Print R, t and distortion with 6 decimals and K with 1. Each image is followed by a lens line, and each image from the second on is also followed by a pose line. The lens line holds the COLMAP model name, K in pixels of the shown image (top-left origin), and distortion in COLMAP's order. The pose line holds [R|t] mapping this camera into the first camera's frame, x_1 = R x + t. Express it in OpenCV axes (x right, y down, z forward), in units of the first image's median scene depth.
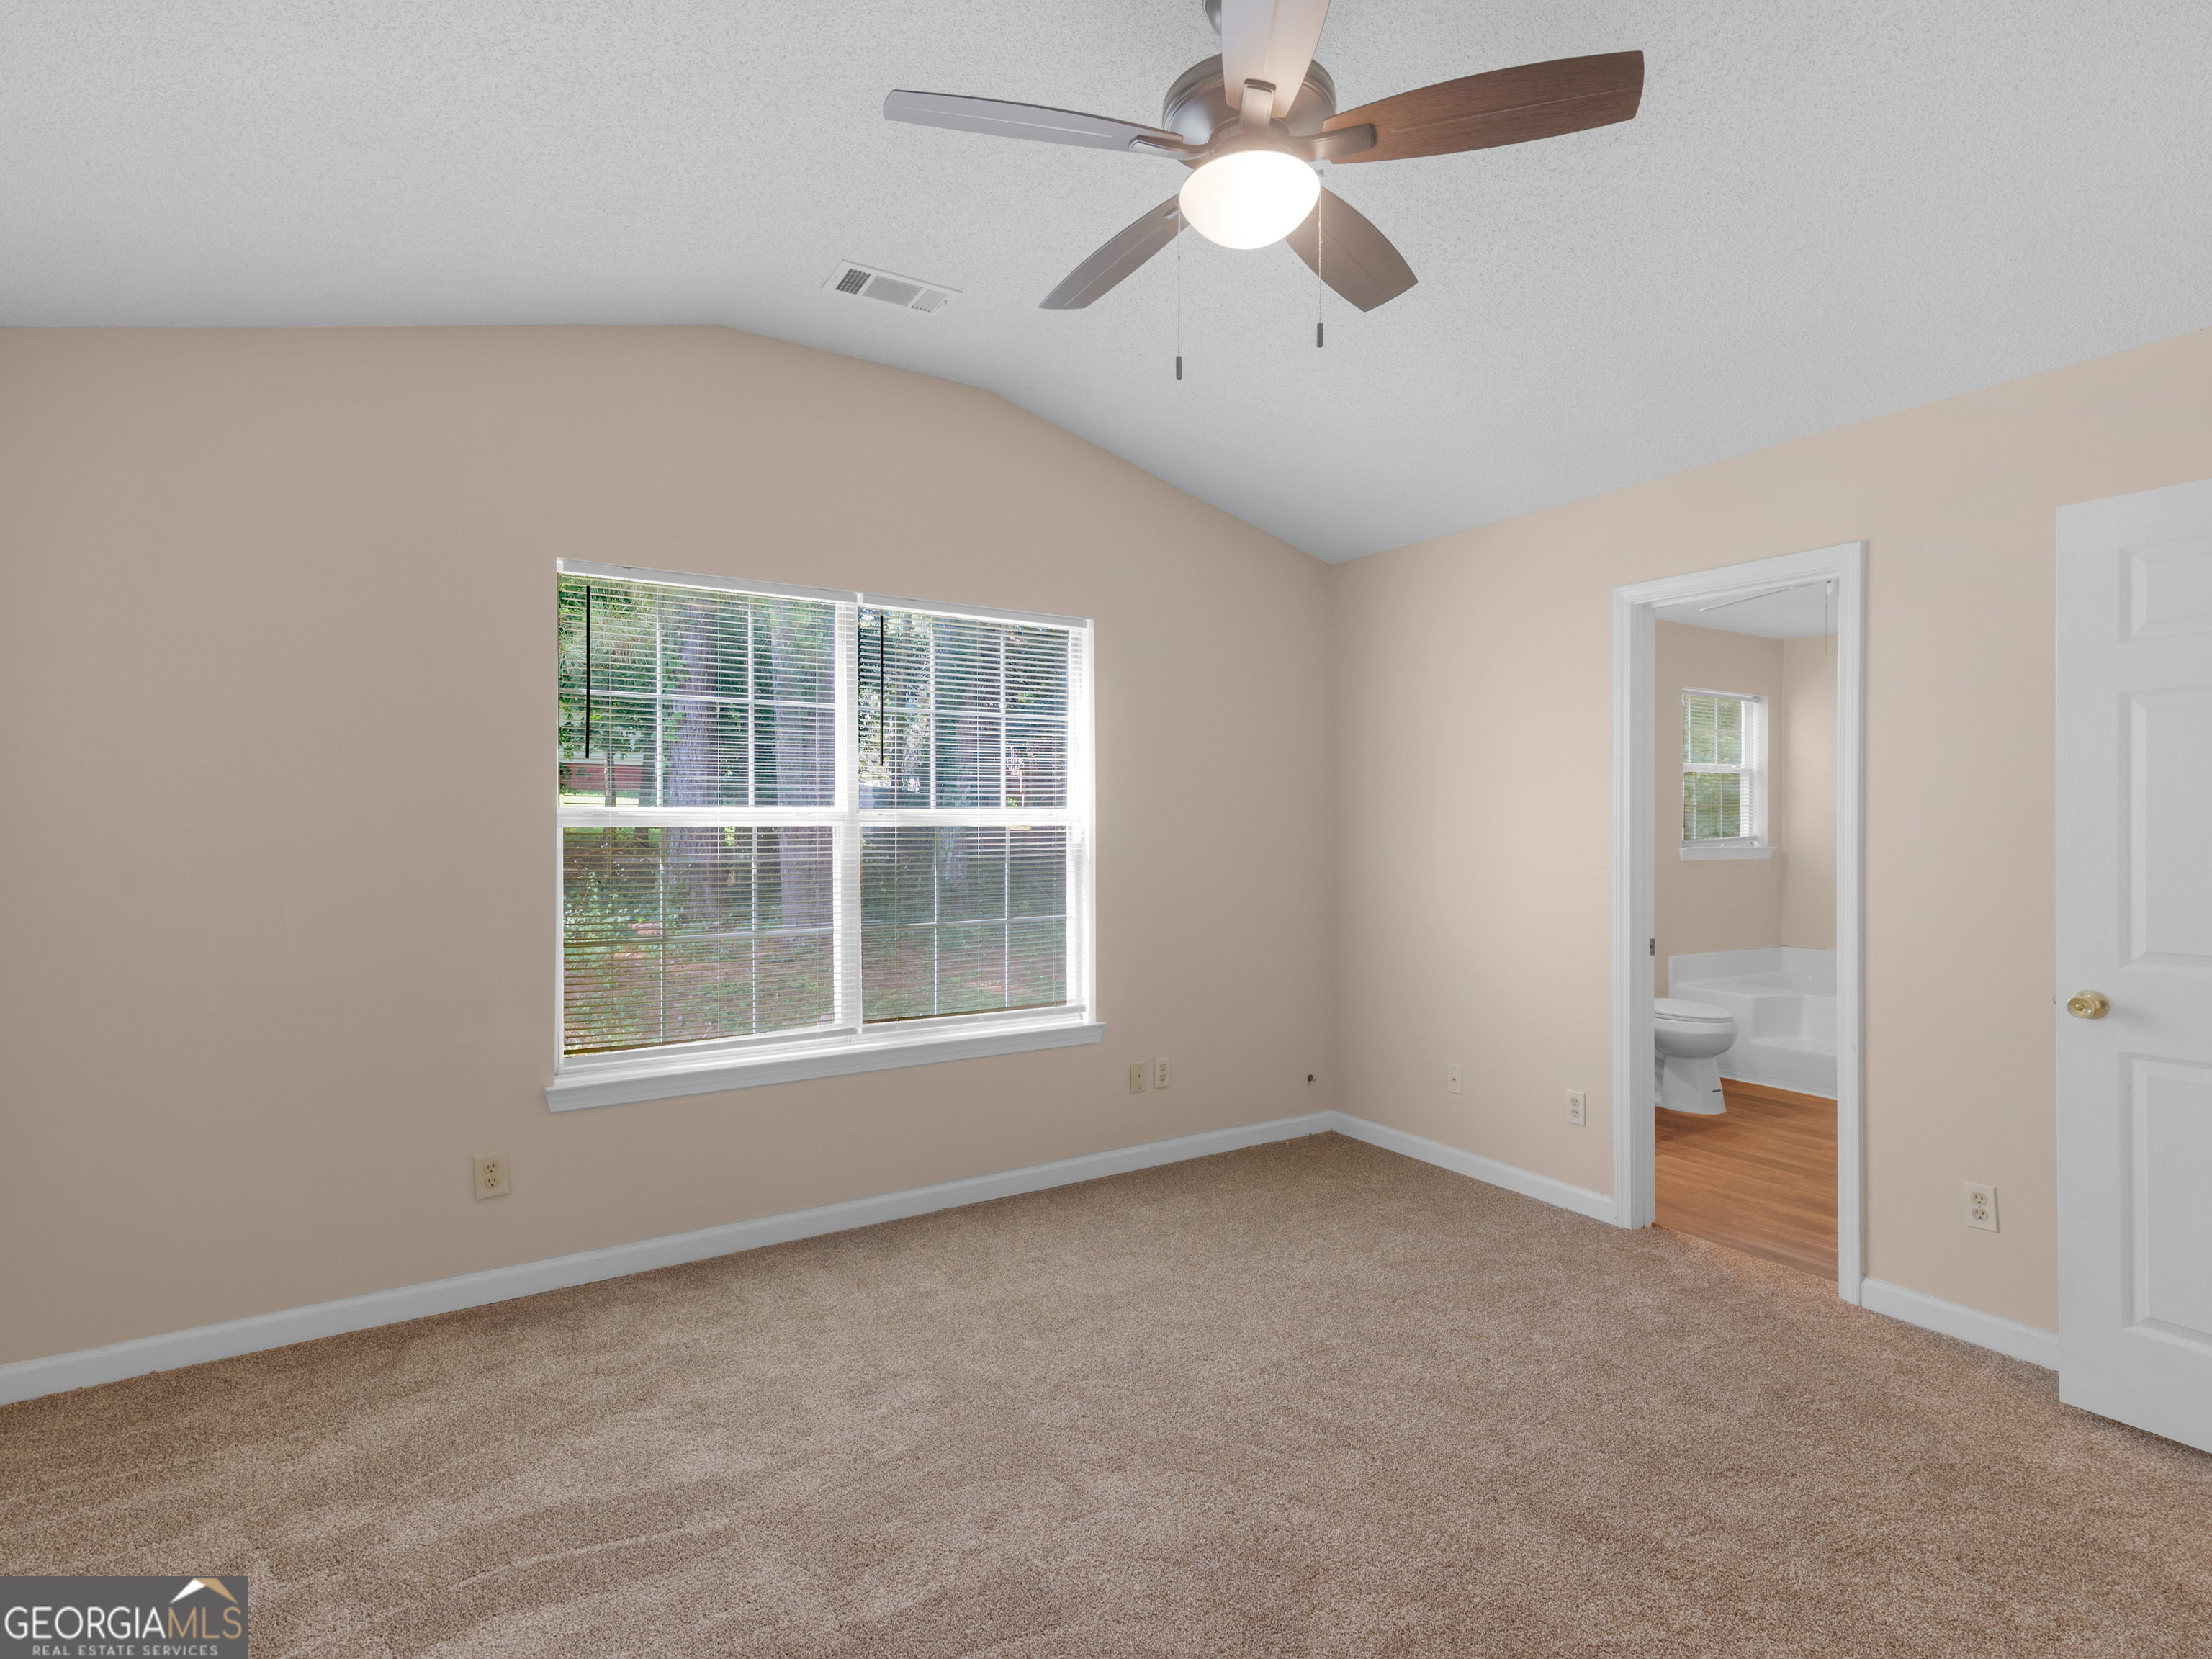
lens RADIAL K [[1109.0, 0, 1096.0], [0, 1109.0, 822.7], [0, 0, 1]] dist [0.010837, 0.000718]
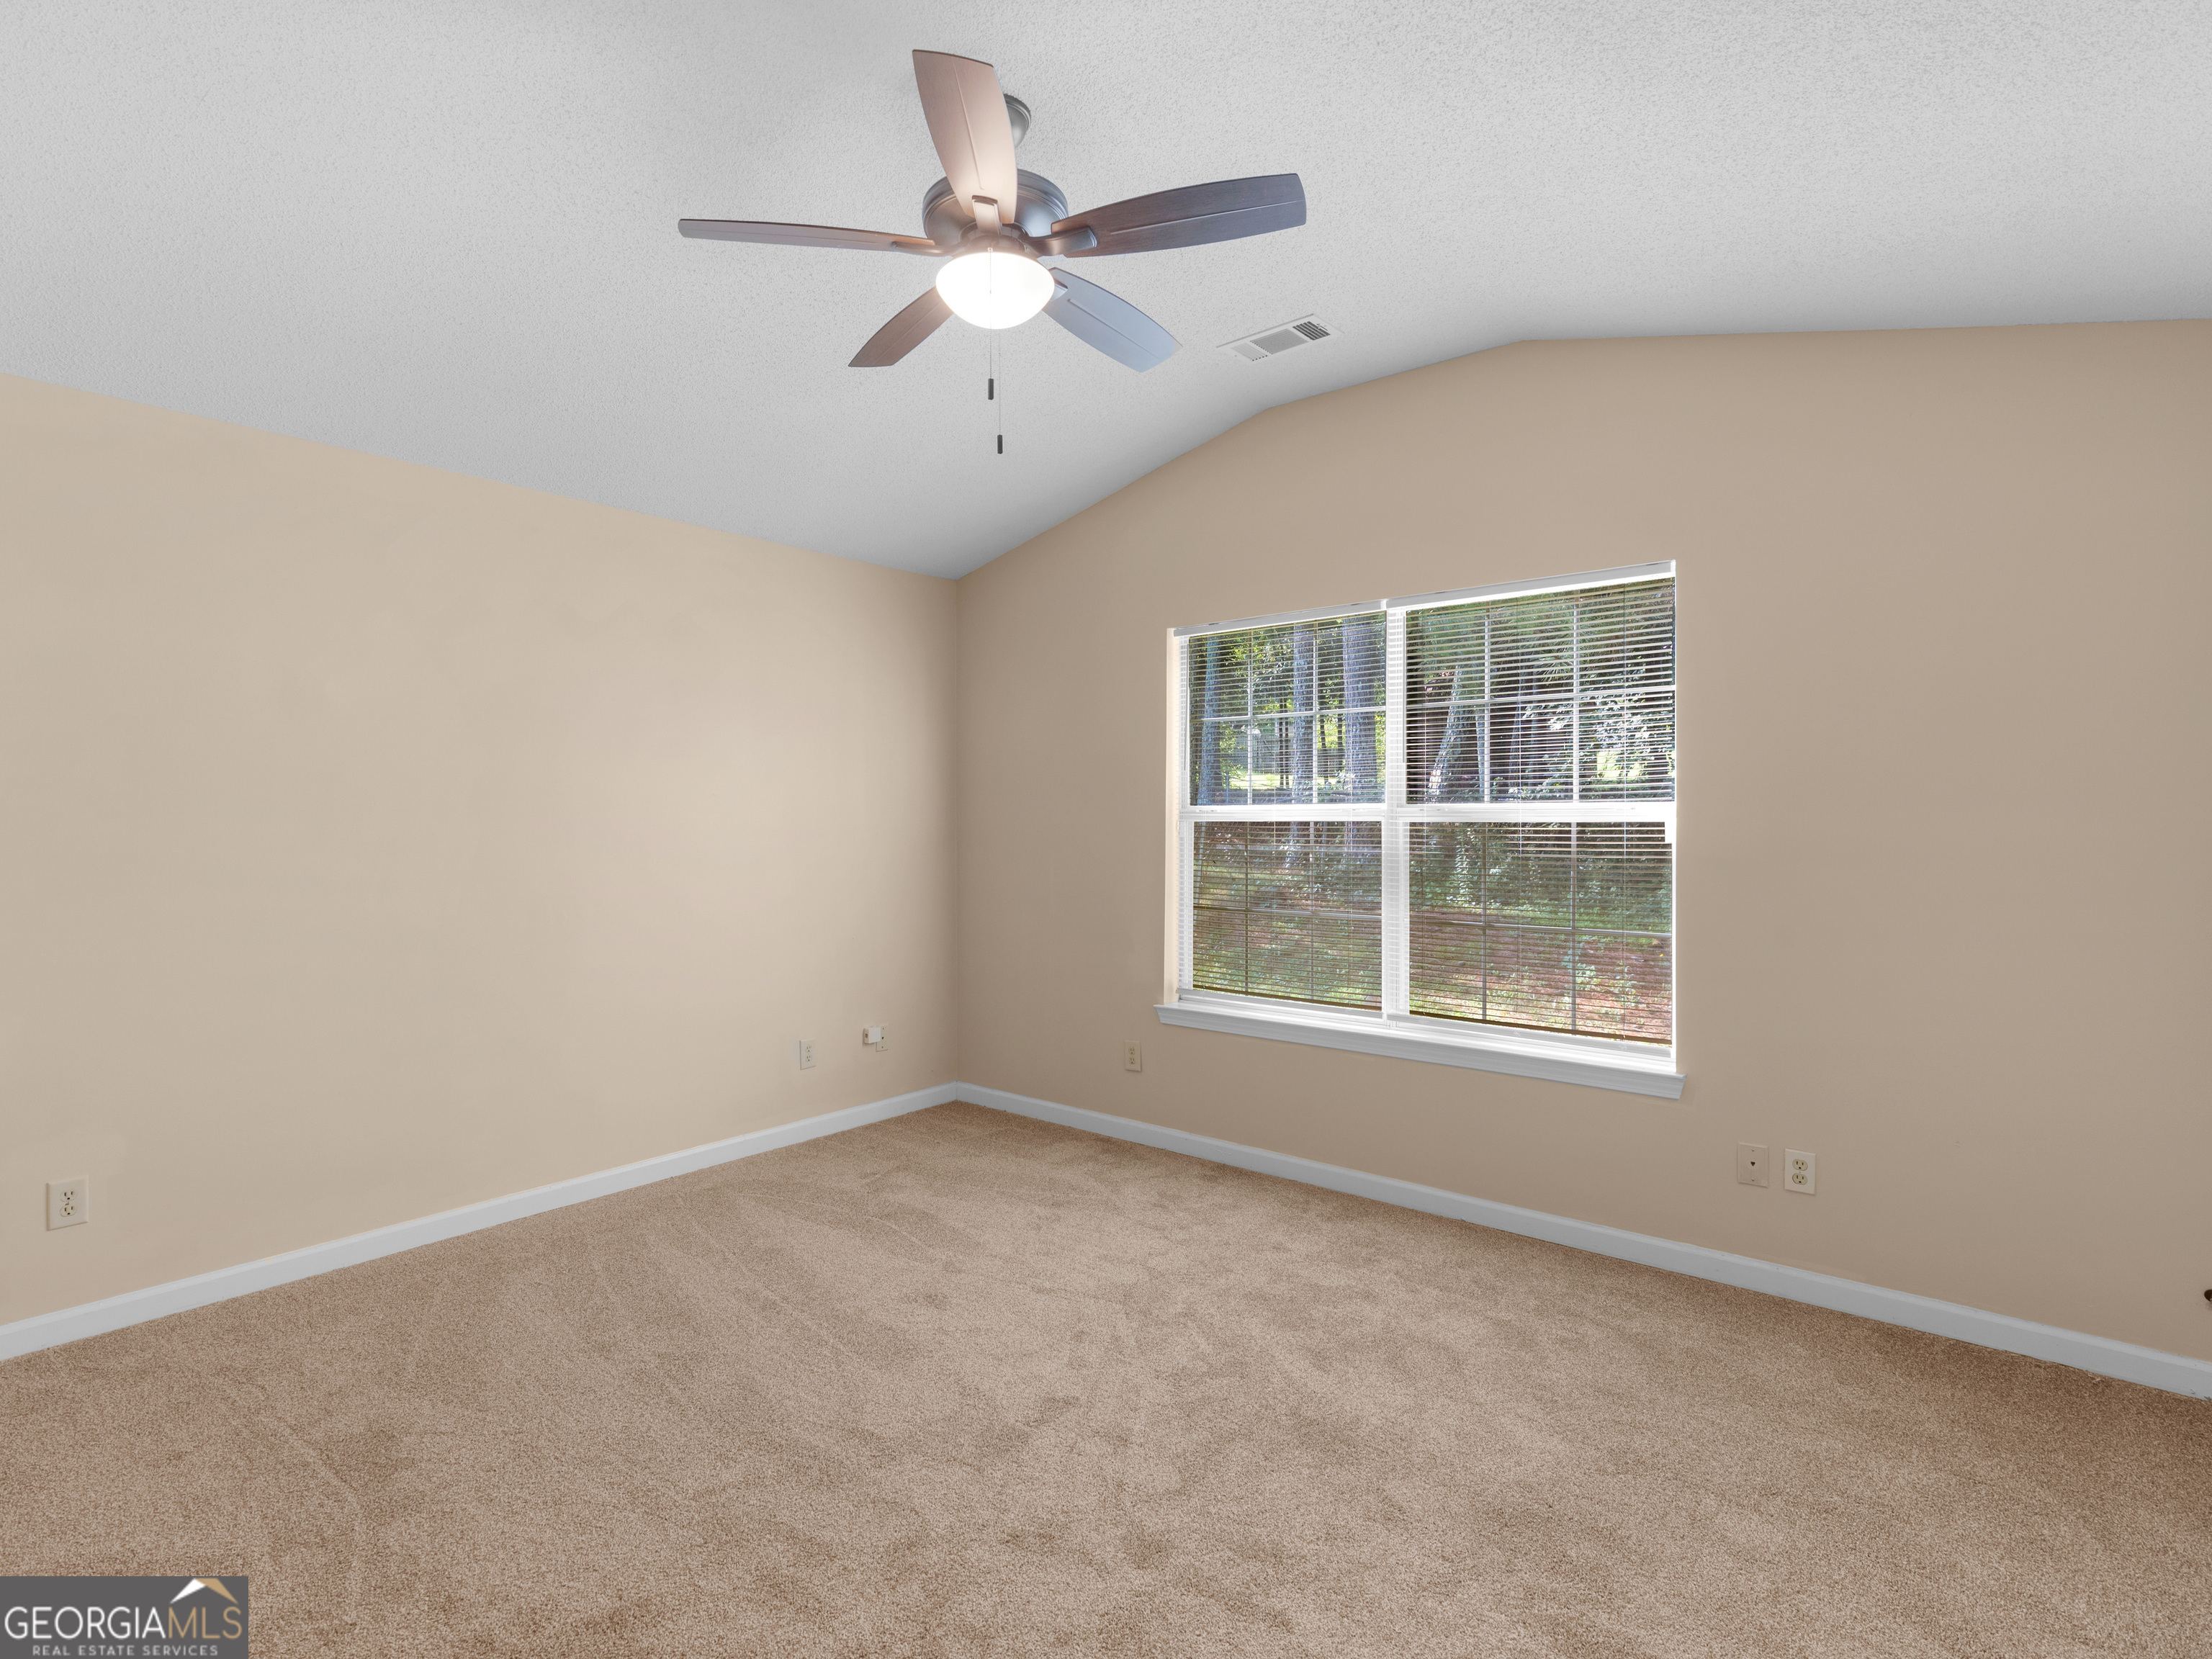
lens RADIAL K [[1109.0, 0, 1097.4], [0, 1109.0, 816.7], [0, 0, 1]] dist [0.010837, 0.000718]
pose [[0.303374, 0.000054, -0.952872, 0.696217], [-0.001213, 0.999999, -0.000329, -0.000497], [0.952871, 0.001255, 0.303374, 0.413404]]
